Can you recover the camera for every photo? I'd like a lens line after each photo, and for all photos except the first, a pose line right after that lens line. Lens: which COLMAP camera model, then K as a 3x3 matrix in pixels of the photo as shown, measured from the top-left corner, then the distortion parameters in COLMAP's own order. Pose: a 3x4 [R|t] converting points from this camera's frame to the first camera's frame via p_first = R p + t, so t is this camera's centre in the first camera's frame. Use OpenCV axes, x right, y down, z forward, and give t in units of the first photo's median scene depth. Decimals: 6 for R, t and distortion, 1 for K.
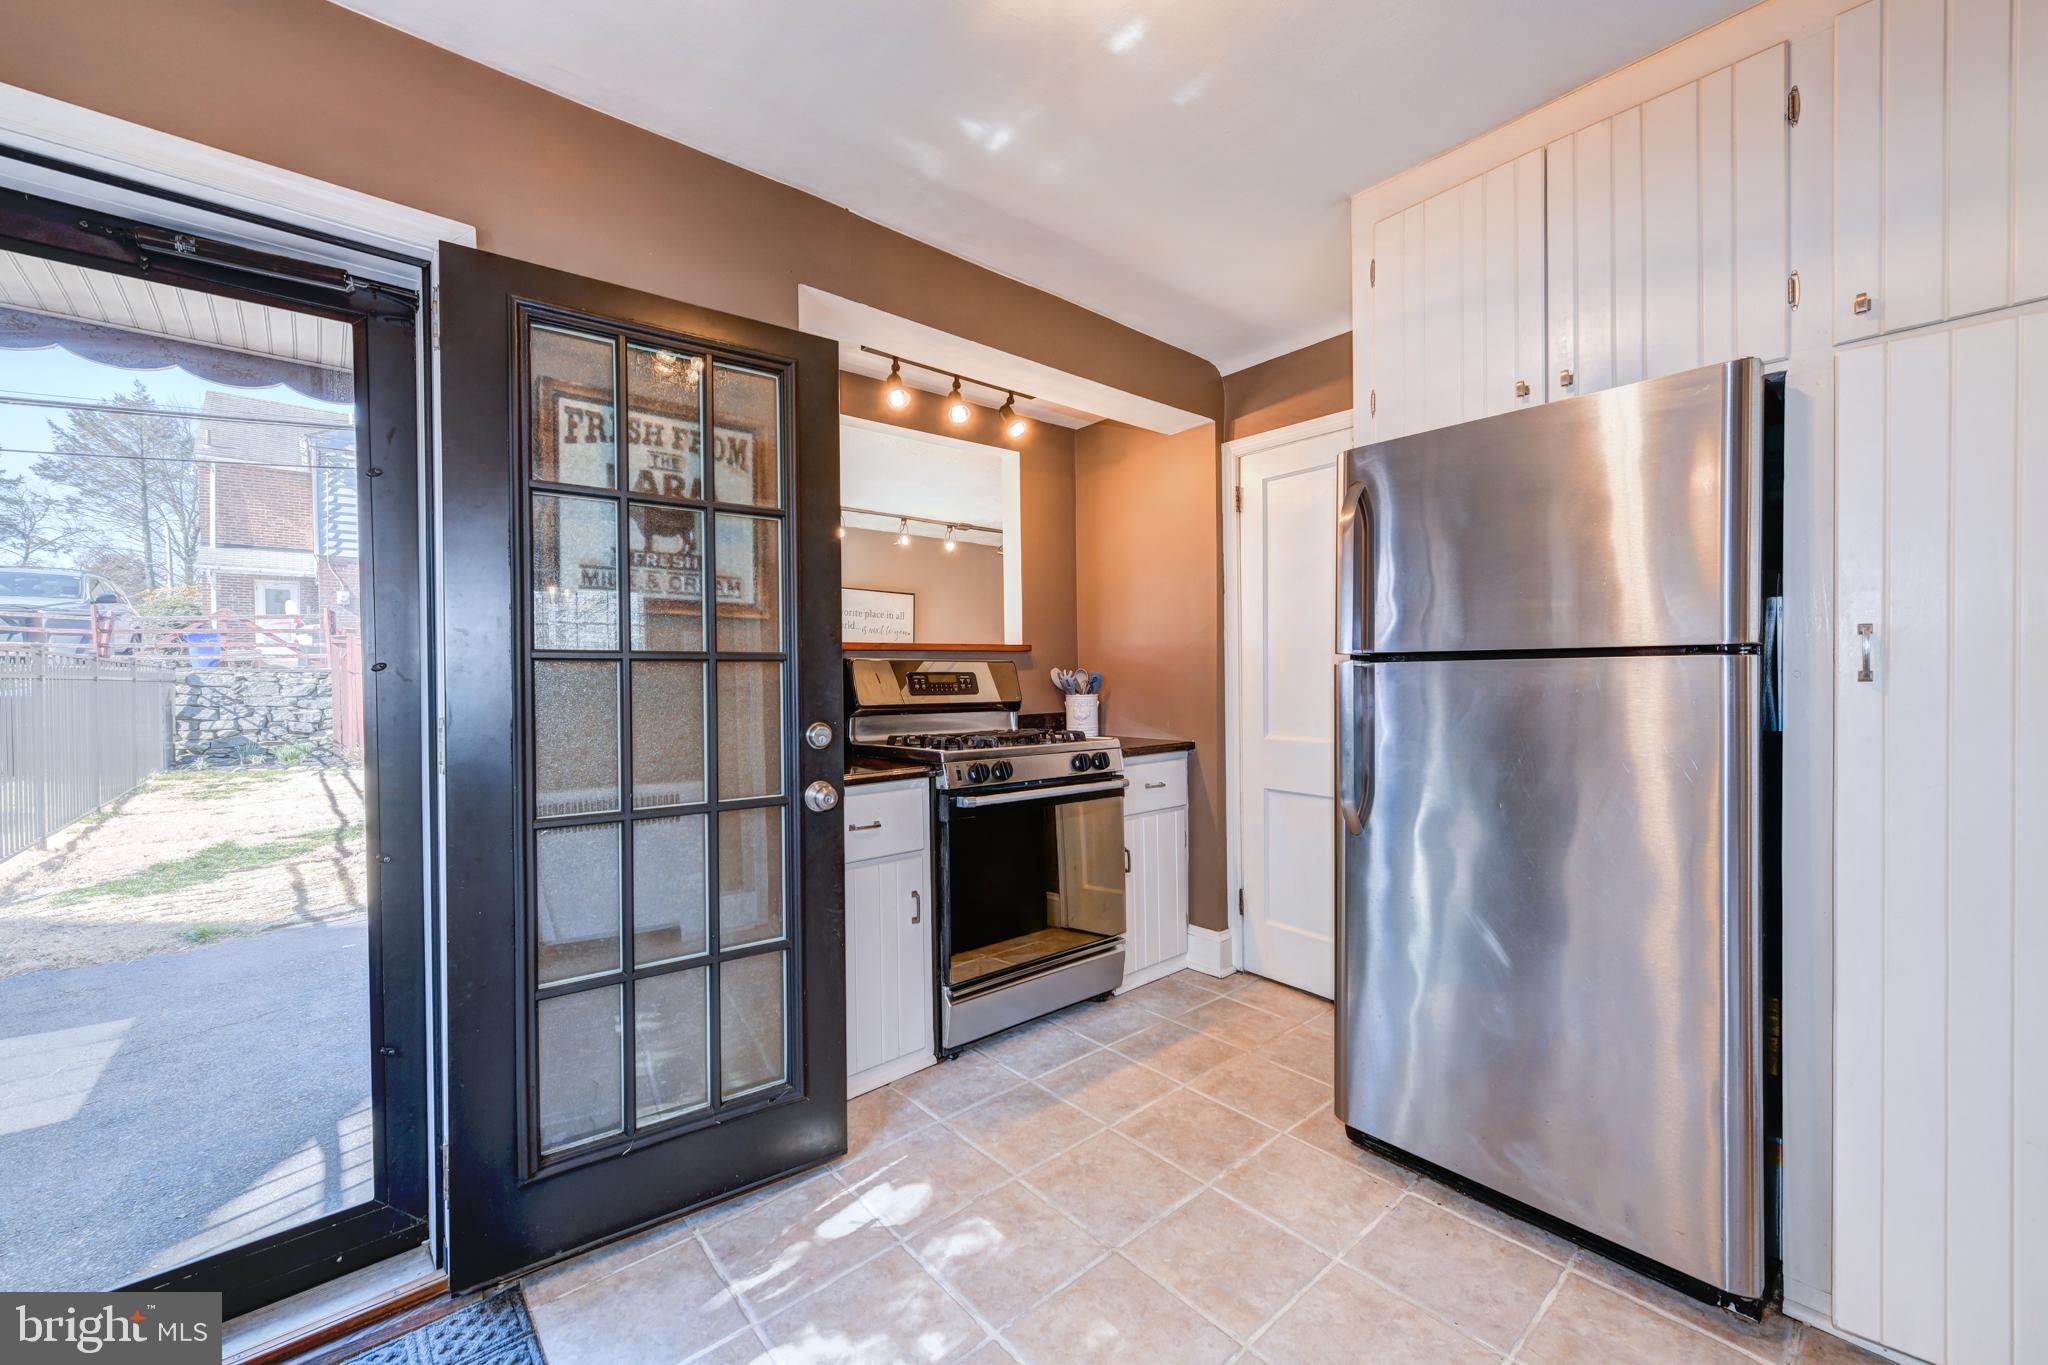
lens RADIAL K [[806.2, 0, 1023.6], [0, 806.2, 681.4], [0, 0, 1]] dist [0.002841, 0.000146]
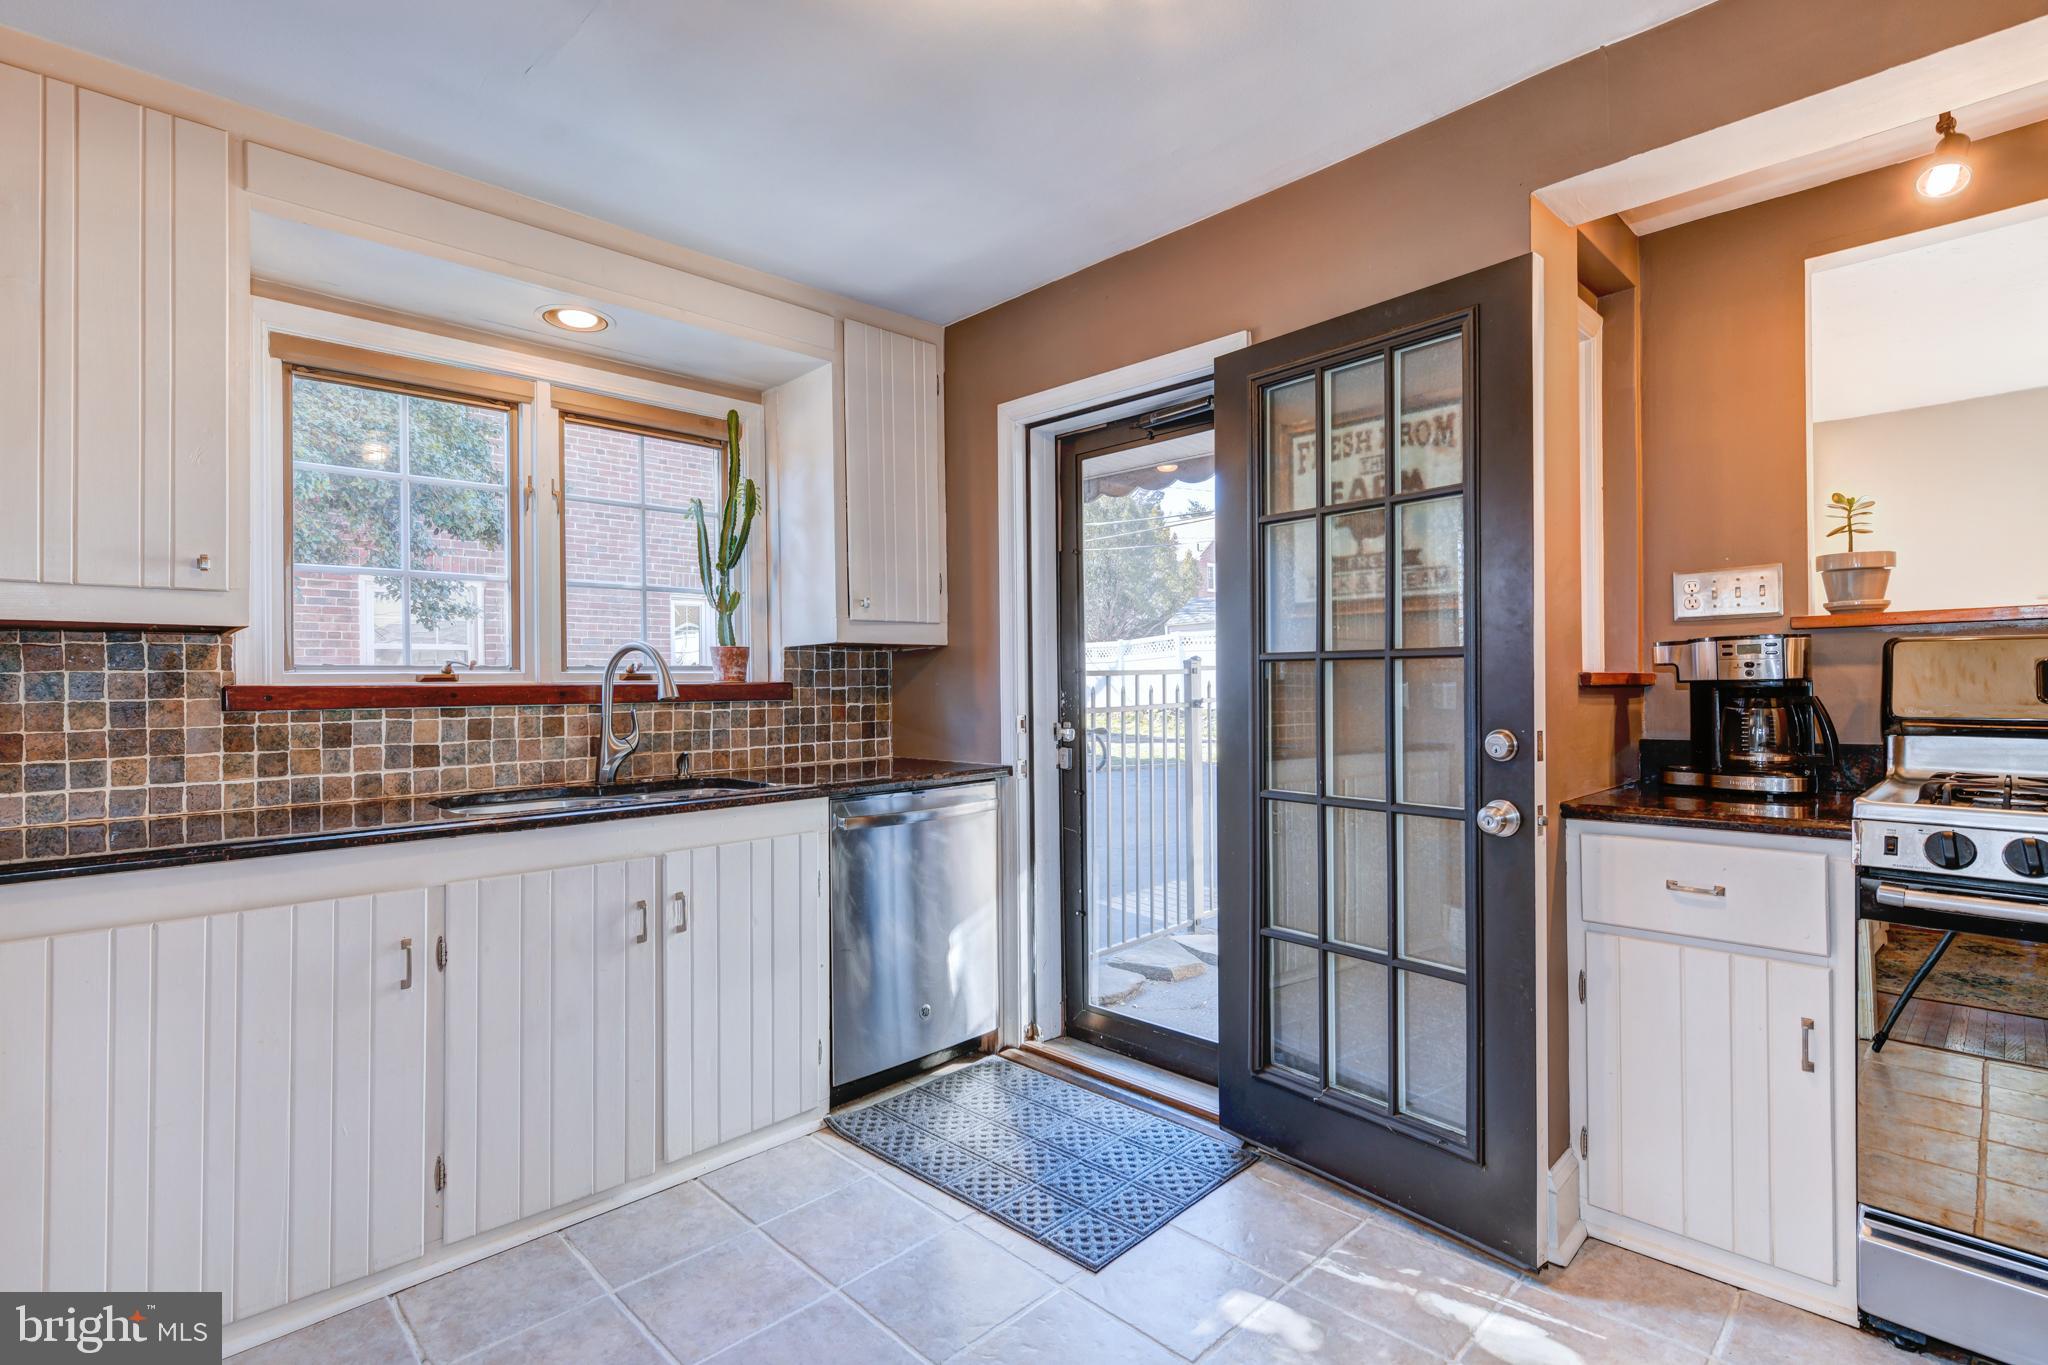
lens RADIAL K [[968.7, 0, 1028.1], [0, 968.7, 676.3], [0, 0, 1]] dist [0.006346, 0.001106]
pose [[0.073366, 0.006674, -0.997283, 0.741959], [0.006578, 0.999953, 0.007176, -0.014701], [0.997283, -0.007086, 0.073318, 0.461622]]
